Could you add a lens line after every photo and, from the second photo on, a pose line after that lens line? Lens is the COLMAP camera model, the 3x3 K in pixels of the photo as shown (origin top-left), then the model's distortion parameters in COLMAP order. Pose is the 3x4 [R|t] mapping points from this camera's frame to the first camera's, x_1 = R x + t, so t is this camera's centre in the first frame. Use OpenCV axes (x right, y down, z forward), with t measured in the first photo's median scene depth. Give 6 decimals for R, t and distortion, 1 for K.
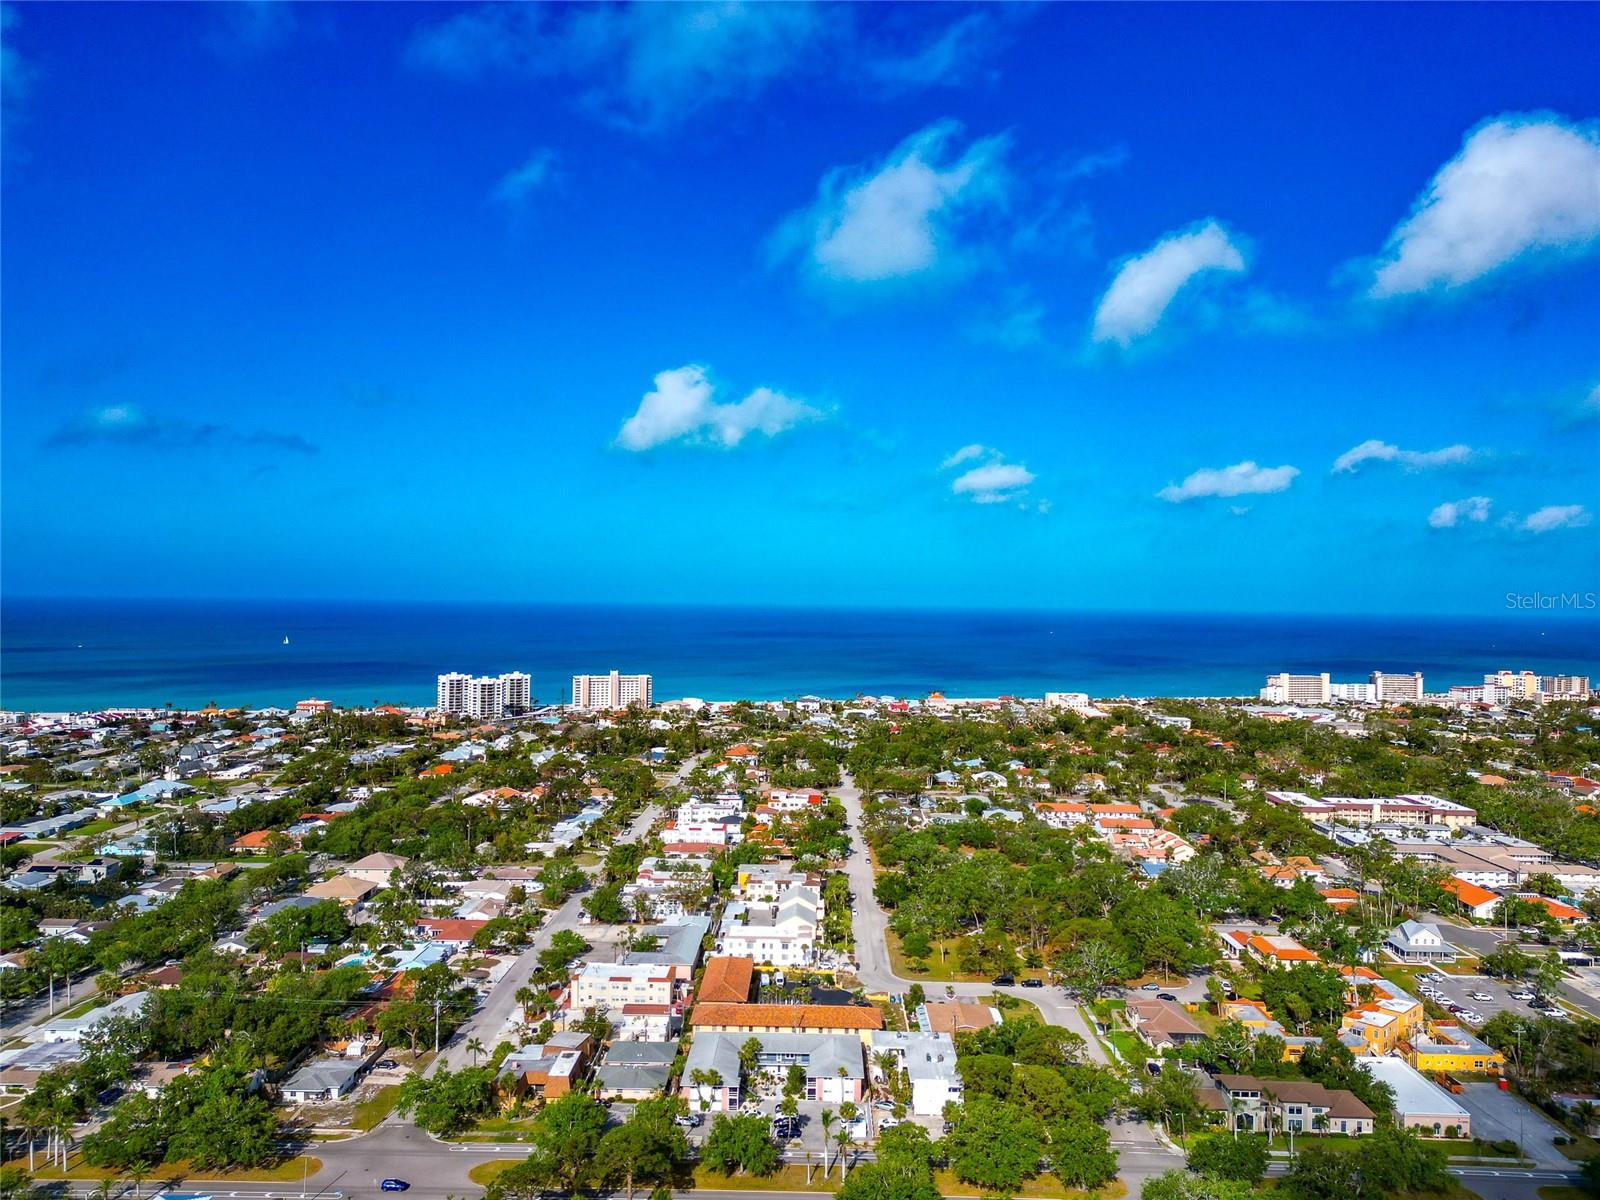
lens RADIAL K [[1143.3, 0, 800.0], [0, 1143.3, 600.0], [0, 0, 1]] dist [0.090332, -0.101567]
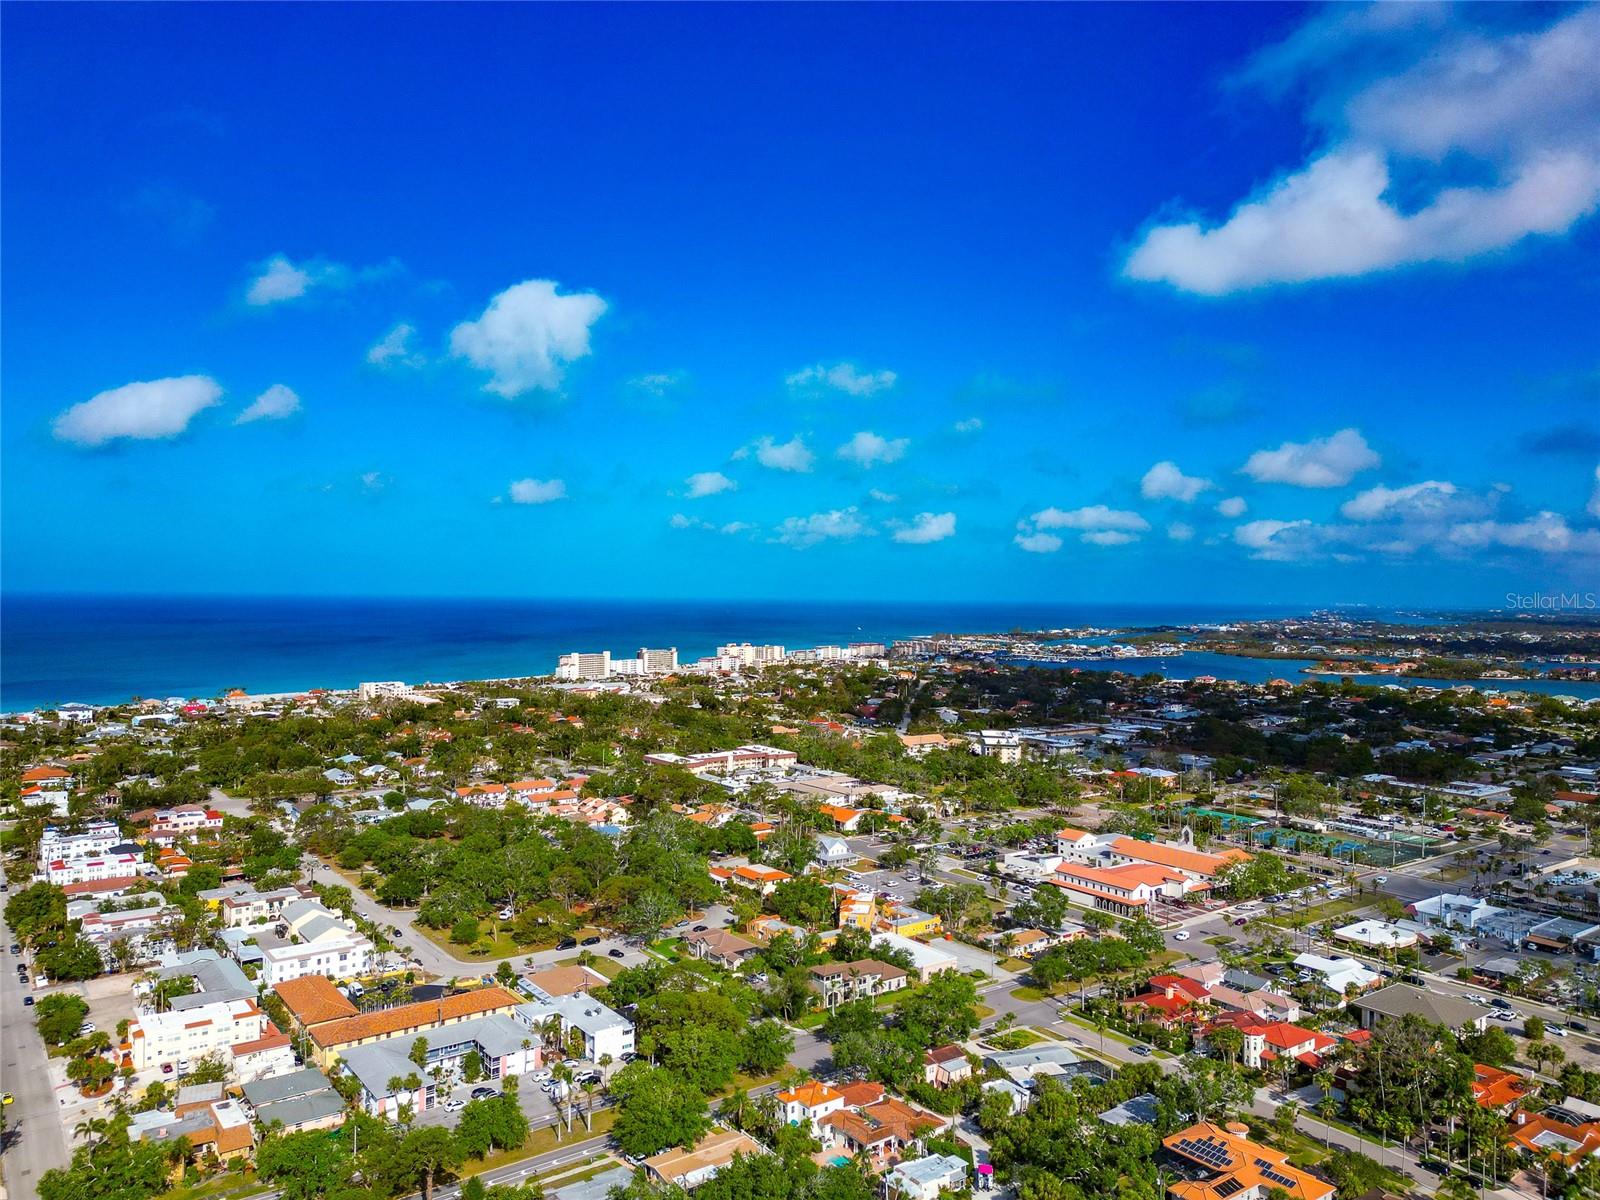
lens RADIAL K [[1143.3, 0, 800.0], [0, 1143.3, 600.0], [0, 0, 1]] dist [0.090332, -0.101567]
pose [[0.791570, -0.010691, 0.610985, -0.273978], [0.002693, 0.999898, 0.014008, -0.006030], [-0.611073, -0.009443, 0.791518, 0.013174]]
